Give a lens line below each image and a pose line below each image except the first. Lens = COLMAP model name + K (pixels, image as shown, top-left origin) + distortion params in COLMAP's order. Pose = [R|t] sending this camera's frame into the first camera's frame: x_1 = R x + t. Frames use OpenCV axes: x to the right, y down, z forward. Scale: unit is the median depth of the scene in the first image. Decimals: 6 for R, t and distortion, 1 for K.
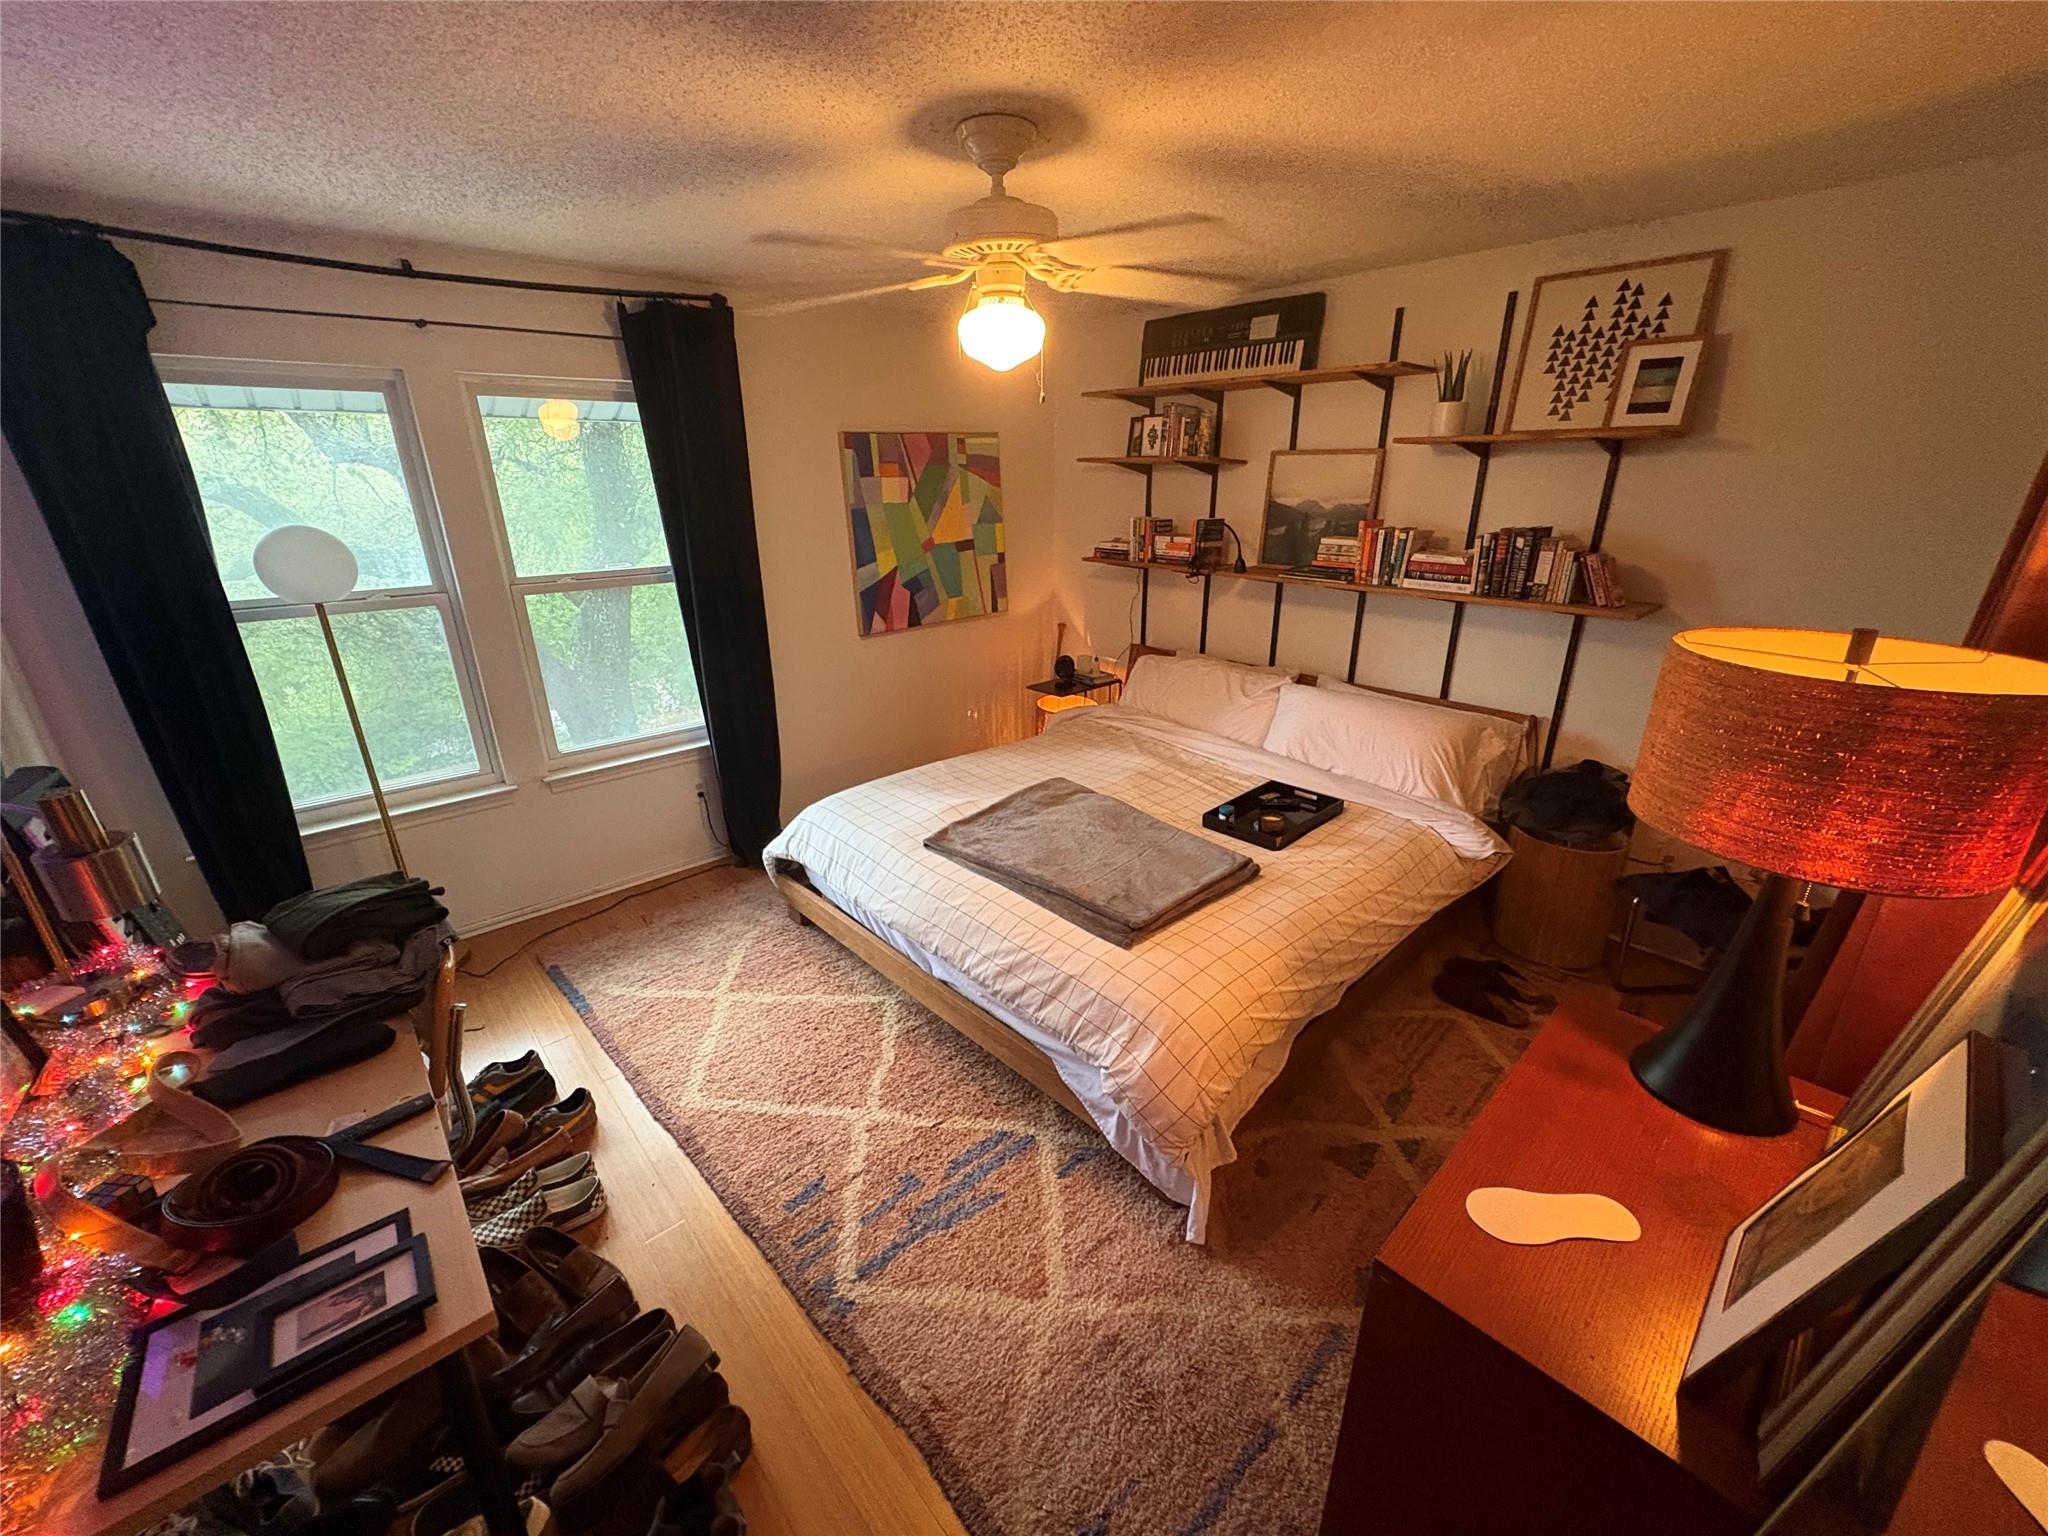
lens RADIAL K [[808.3, 0, 1027.5], [0, 808.3, 771.1], [0, 0, 1]] dist [0.003689, -0.000599]
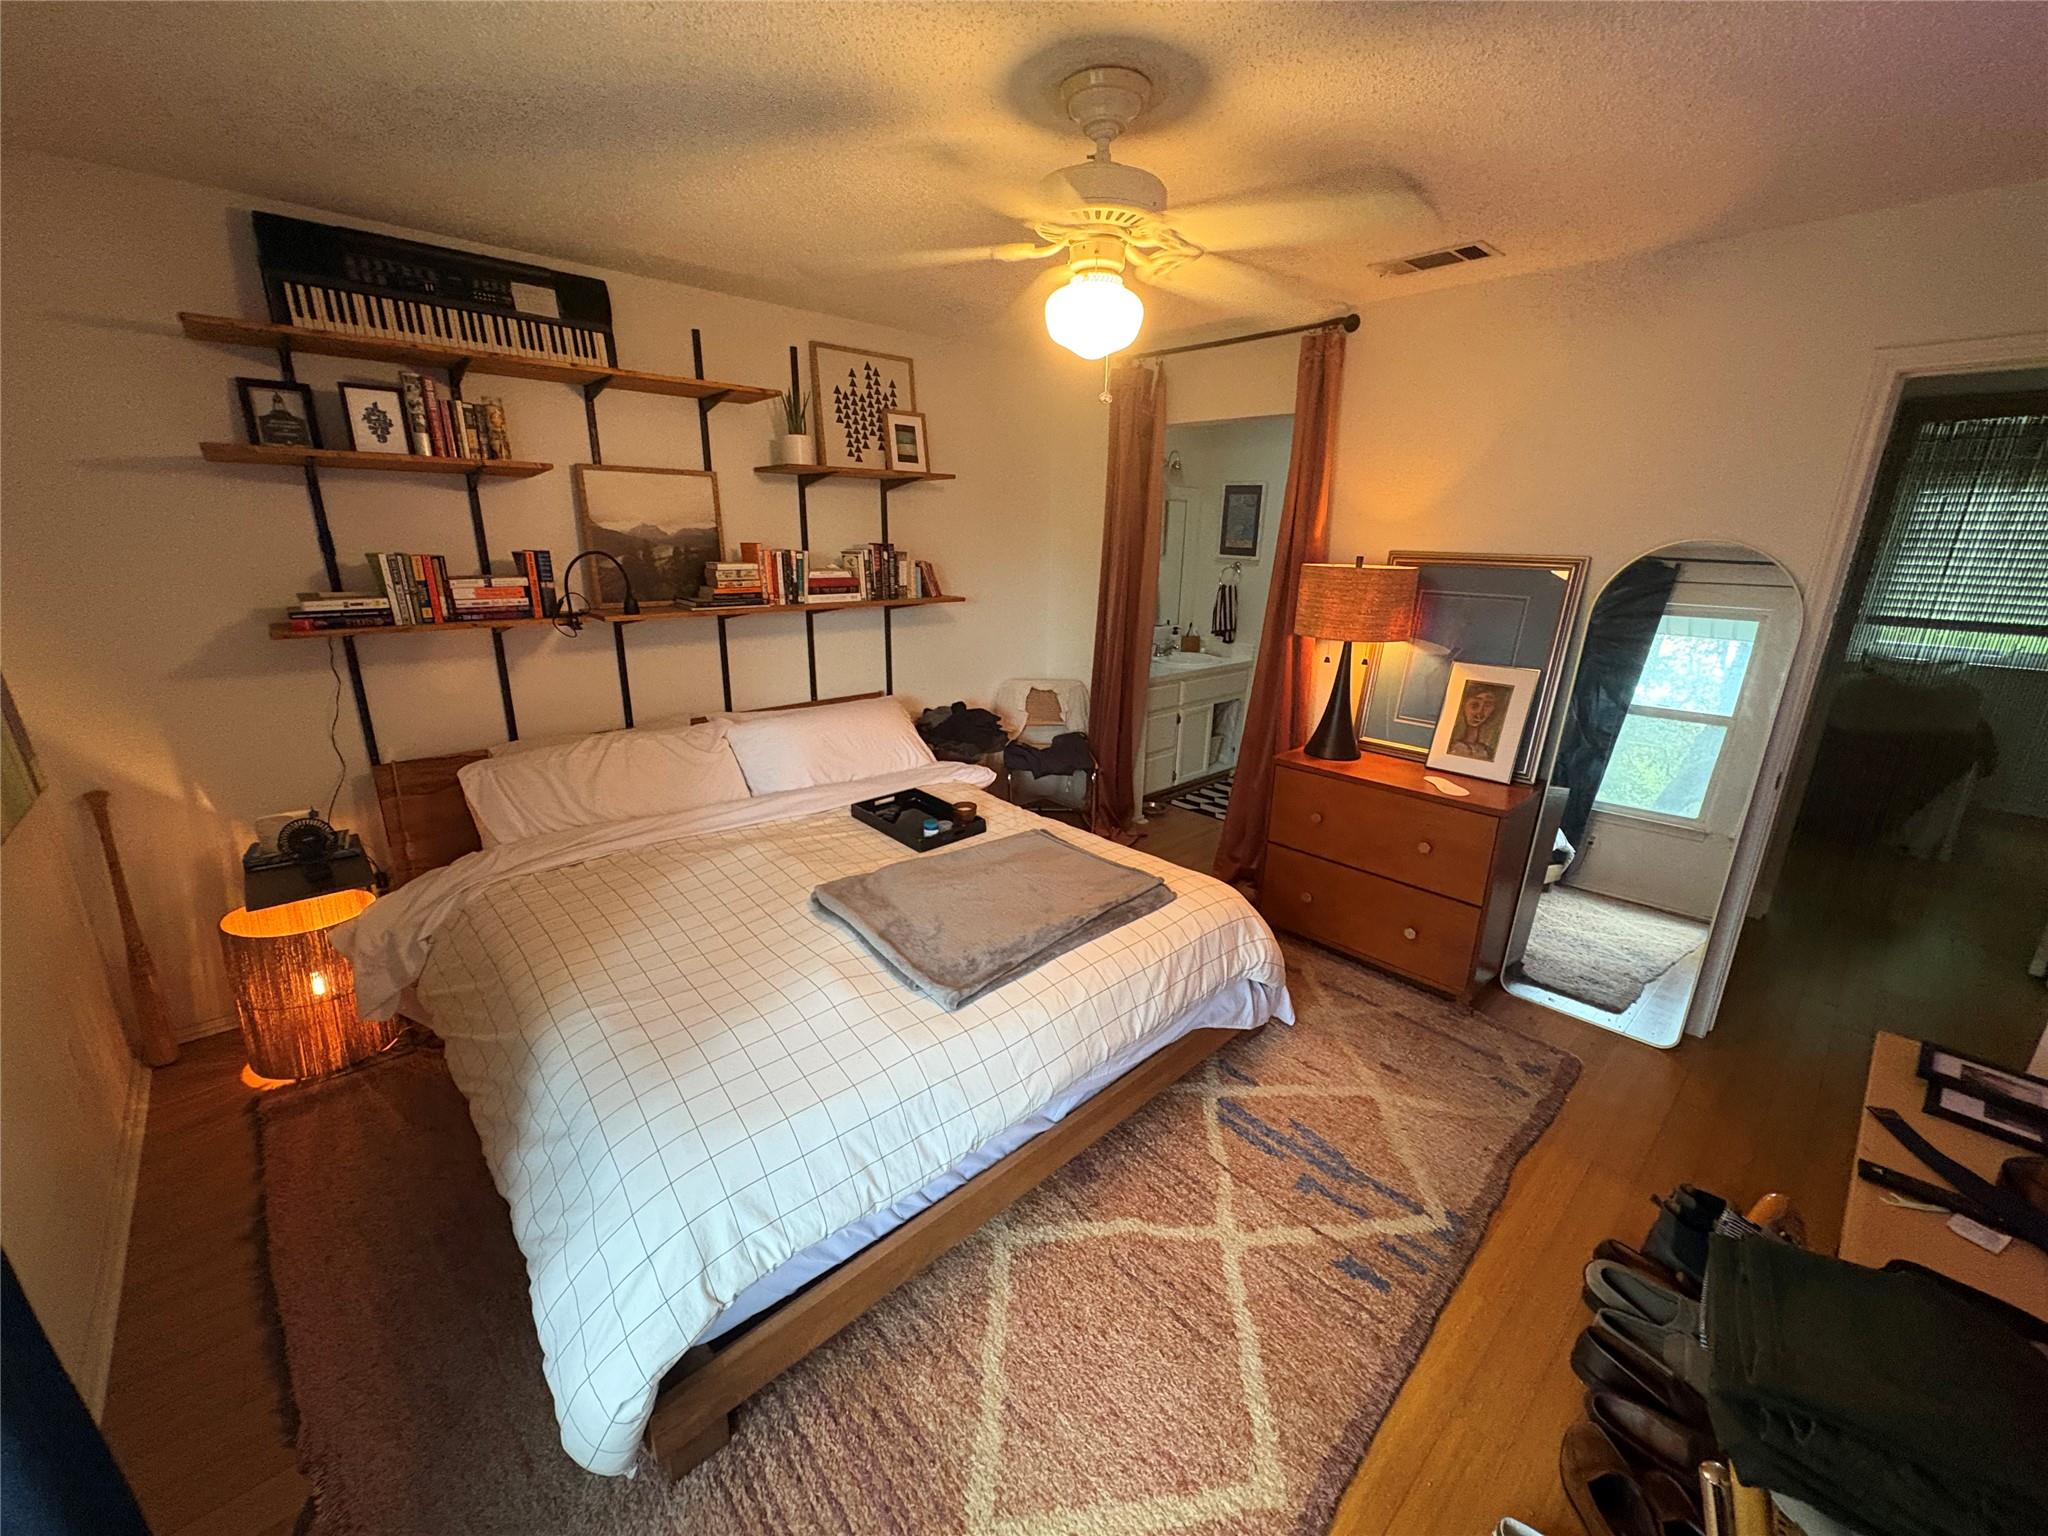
lens RADIAL K [[808.3, 0, 1025.4], [0, 808.3, 770.0], [0, 0, 1]] dist [0.003689, -0.000599]
pose [[-0.002774, -0.280514, 0.959846, -0.688556], [0.335827, 0.903843, 0.265118, -0.236981], [-0.941919, 0.323078, 0.091697, 0.773899]]
